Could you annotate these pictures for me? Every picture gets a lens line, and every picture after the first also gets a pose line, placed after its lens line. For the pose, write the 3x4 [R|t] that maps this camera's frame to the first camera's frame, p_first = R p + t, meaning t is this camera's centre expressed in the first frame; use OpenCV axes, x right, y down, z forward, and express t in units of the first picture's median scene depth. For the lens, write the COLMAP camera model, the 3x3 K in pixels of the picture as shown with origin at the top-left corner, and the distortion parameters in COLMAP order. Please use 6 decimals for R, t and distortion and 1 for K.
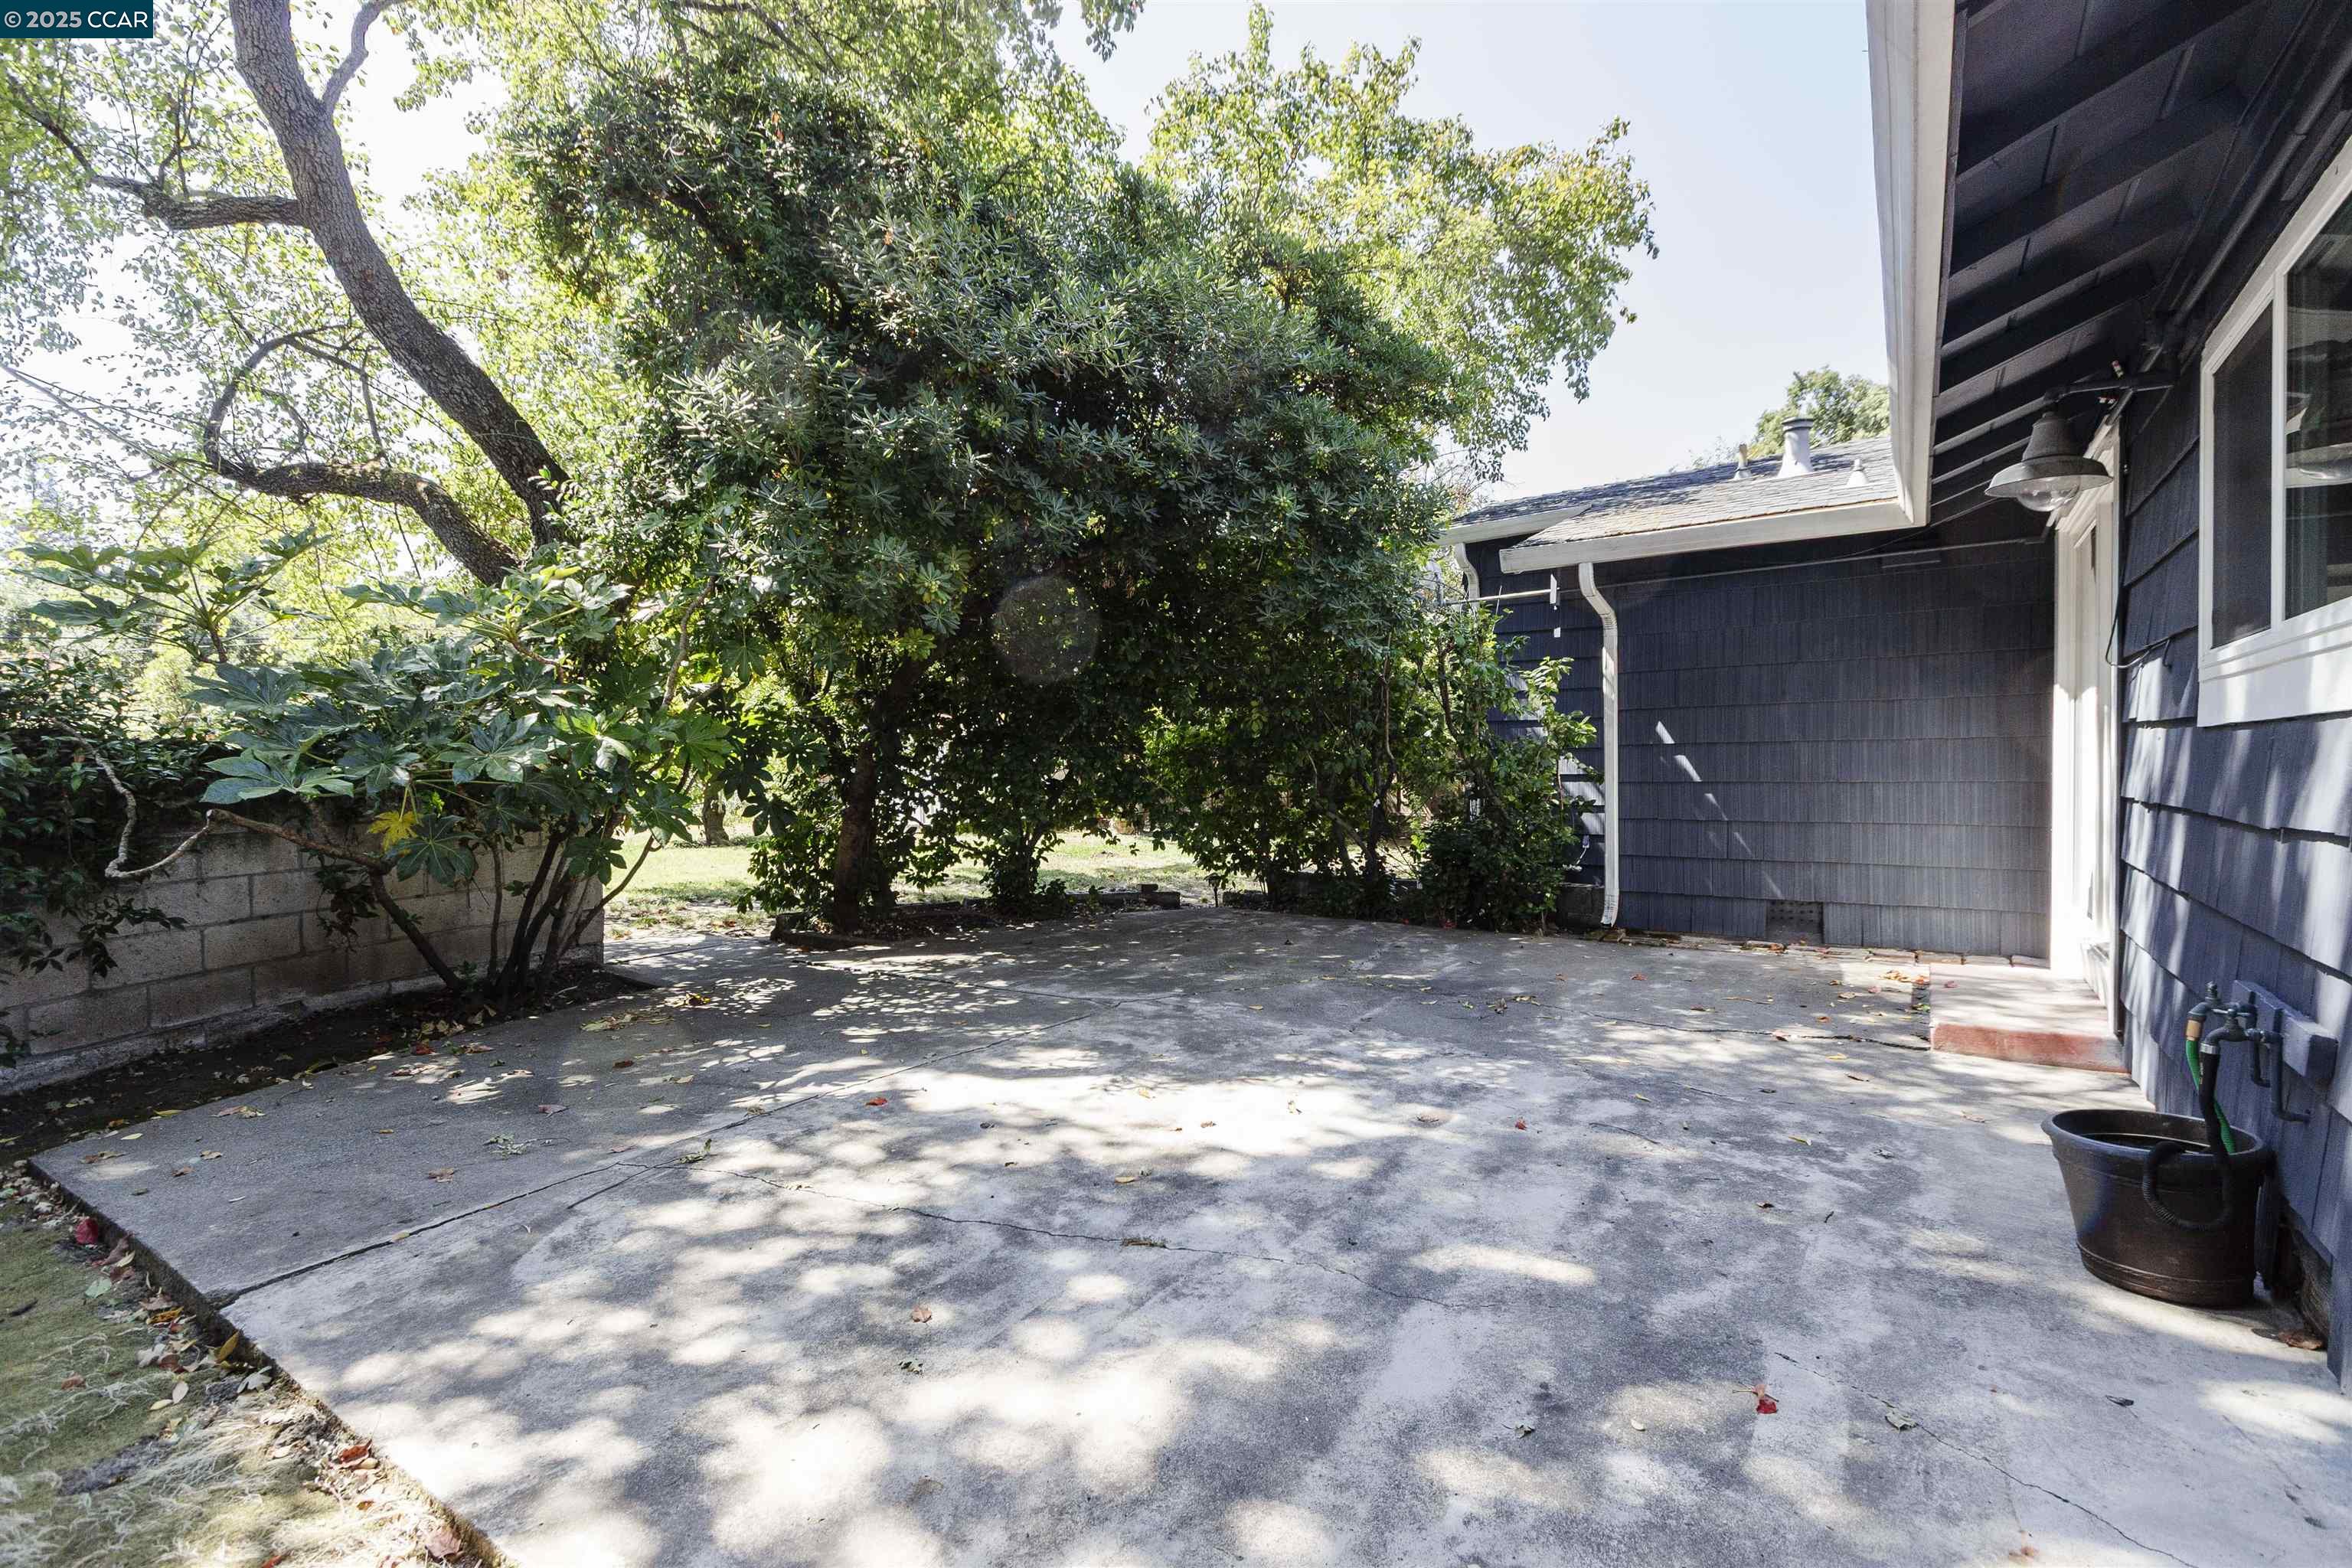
lens RADIAL K [[1071.6, 0, 1174.1], [0, 1071.6, 778.6], [0, 0, 1]] dist [0.001103, 0.000079]
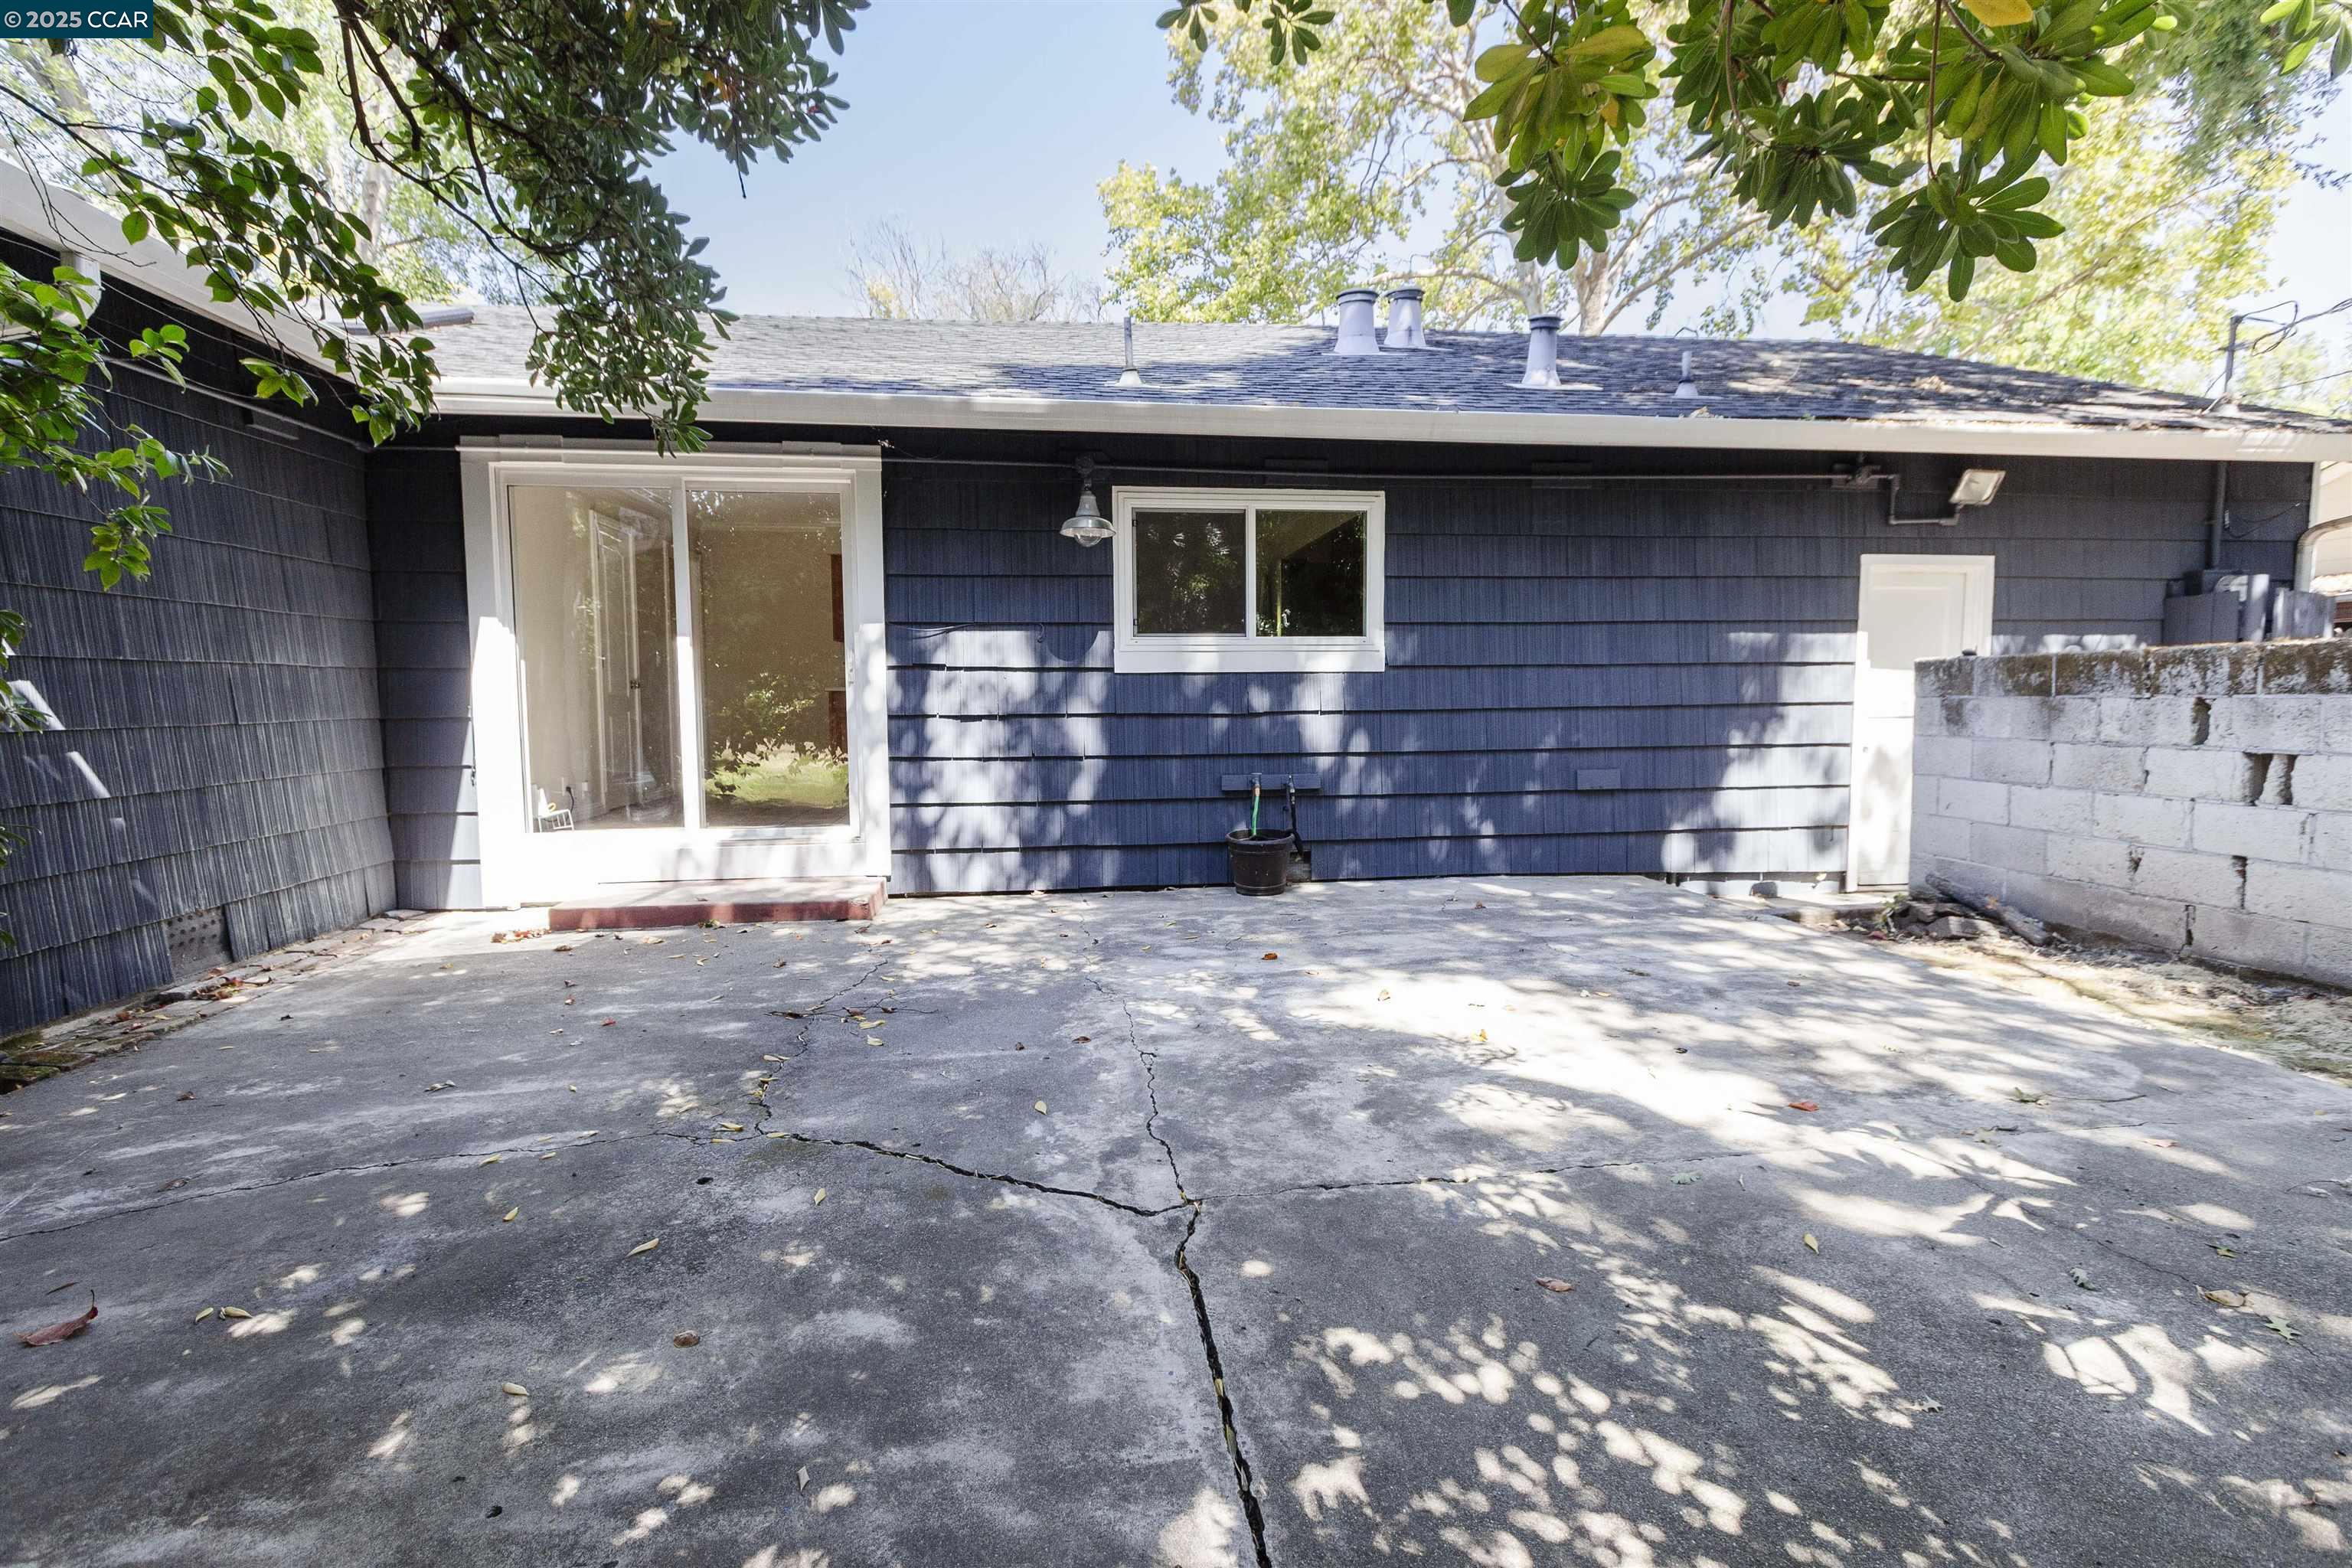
lens RADIAL K [[1071.6, 0, 1175.6], [0, 1071.6, 779.8], [0, 0, 1]] dist [0.001103, 0.000079]
pose [[-0.665501, -0.044211, 0.745087, -0.600604], [0.025451, 0.996320, 0.081851, -0.006446], [-0.745963, 0.073435, -0.661926, 2.067845]]
